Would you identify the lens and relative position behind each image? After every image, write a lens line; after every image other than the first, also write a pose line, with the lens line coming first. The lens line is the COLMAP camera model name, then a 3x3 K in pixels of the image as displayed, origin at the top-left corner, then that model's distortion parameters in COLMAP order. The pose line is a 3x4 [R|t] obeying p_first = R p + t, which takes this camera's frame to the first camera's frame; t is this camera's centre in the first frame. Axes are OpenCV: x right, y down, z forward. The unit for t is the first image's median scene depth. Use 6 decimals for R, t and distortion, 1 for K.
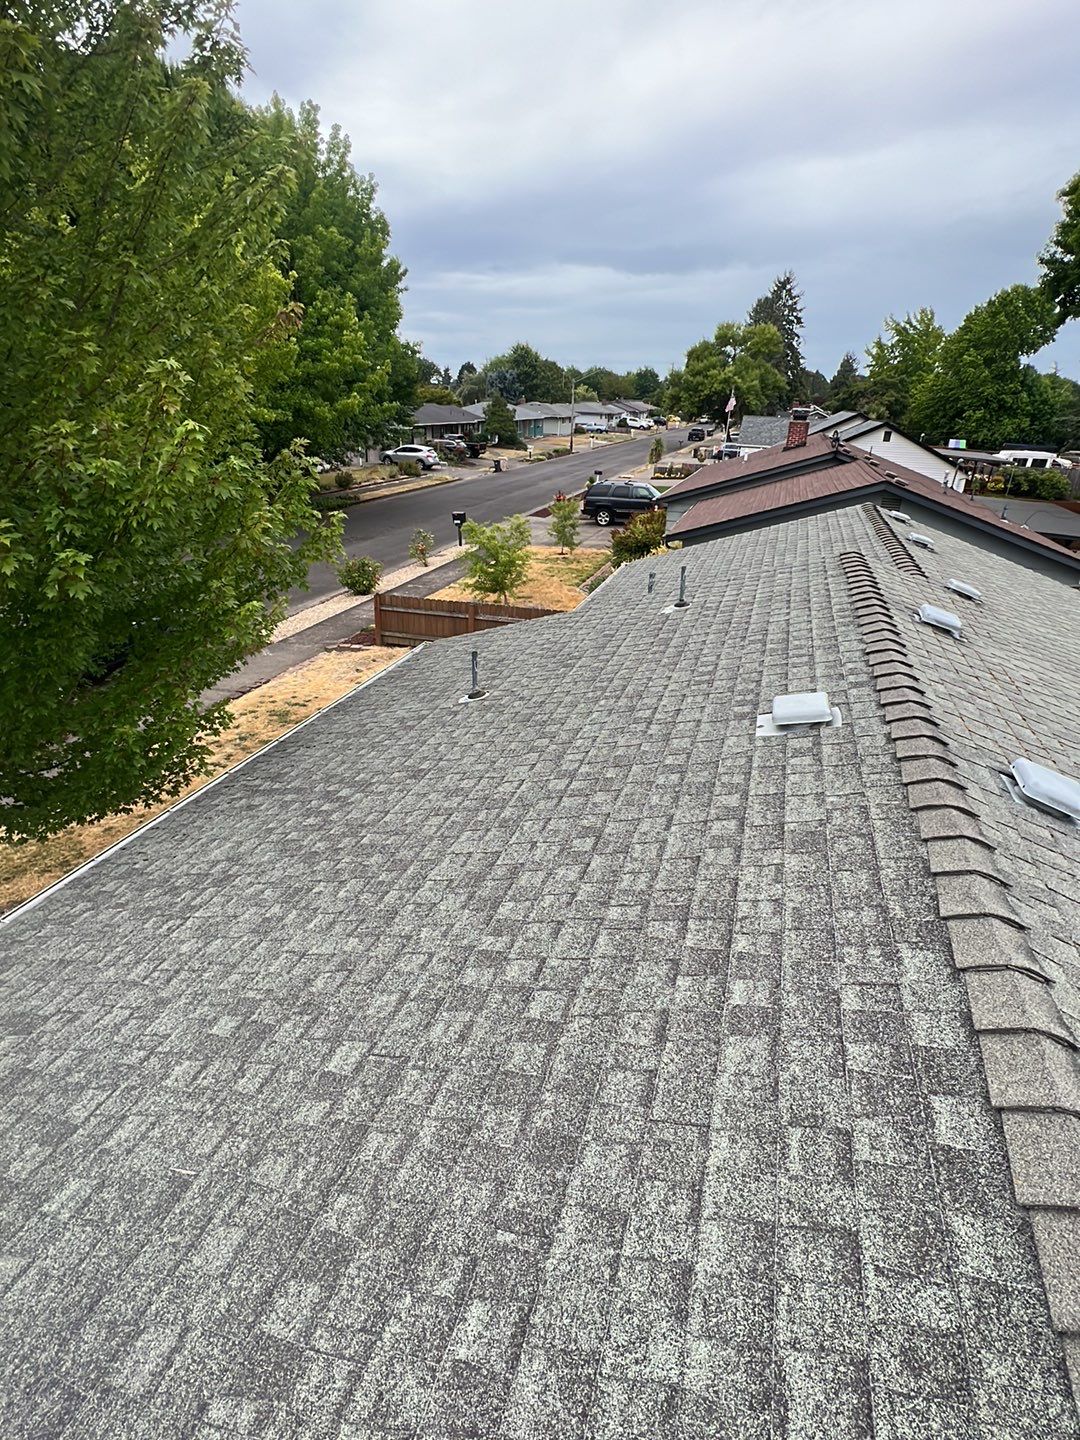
lens RADIAL K [[730.7, 0, 538.9], [0, 730.7, 717.1], [0, 0, 1]] dist [-0.000065, 0.000100]
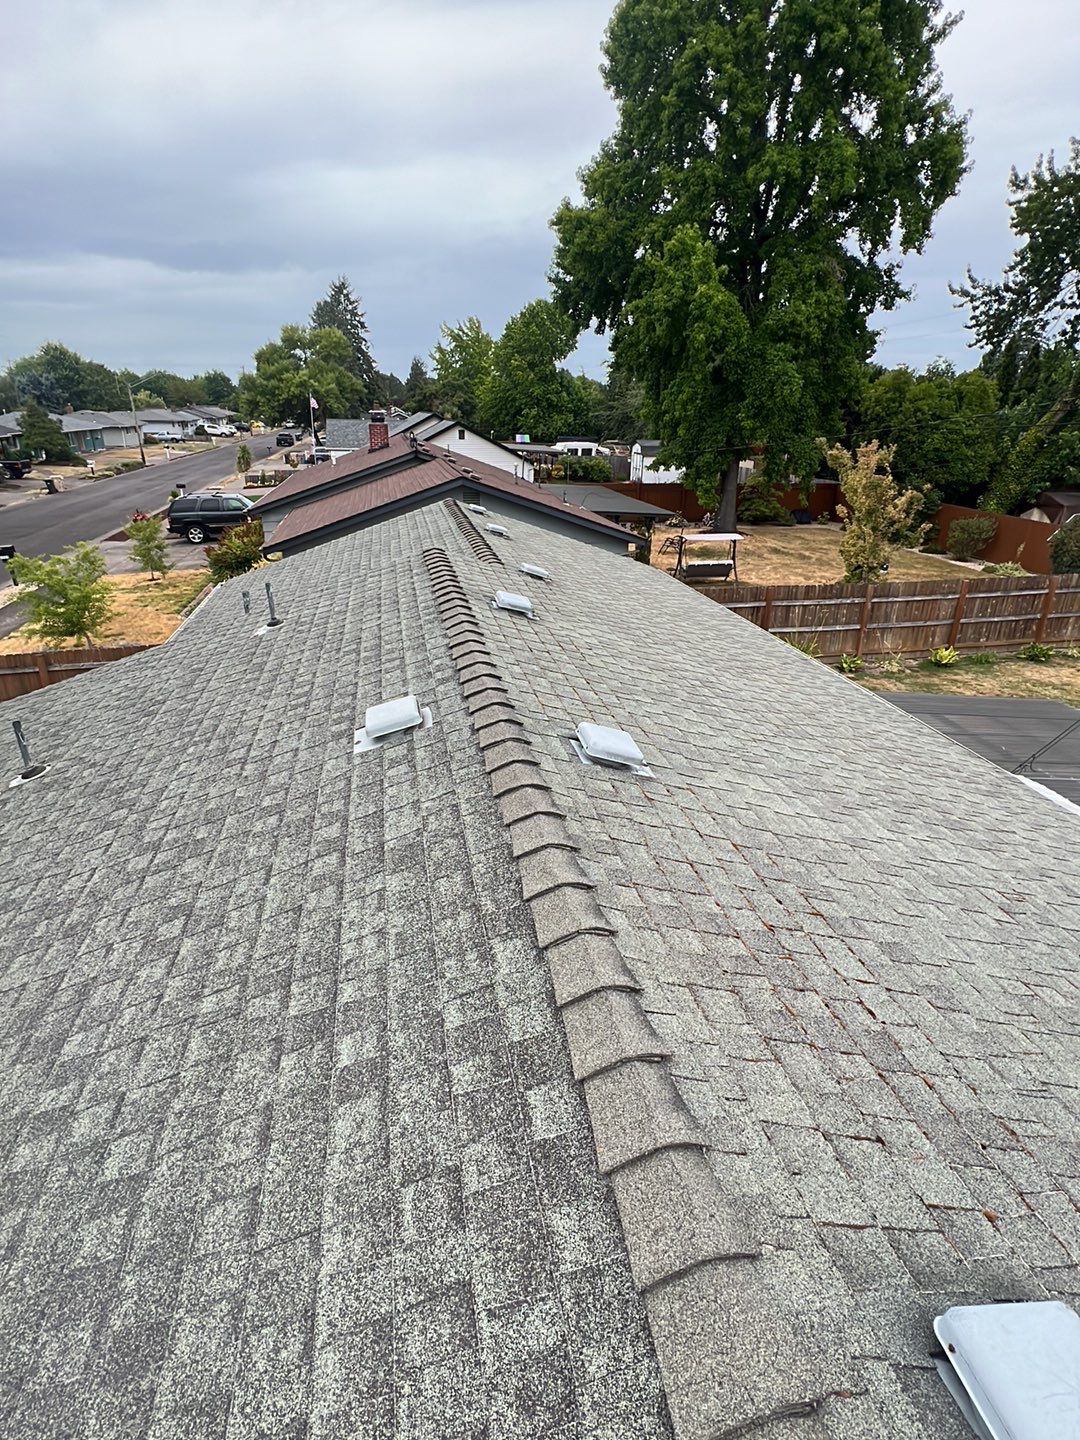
lens RADIAL K [[730.7, 0, 538.9], [0, 730.7, 717.1], [0, 0, 1]] dist [-0.000065, 0.000100]
pose [[0.871809, -0.209660, 0.442709, 0.097845], [0.211270, 0.976329, 0.046328, -0.015343], [-0.441943, 0.053142, 0.895468, 0.026369]]
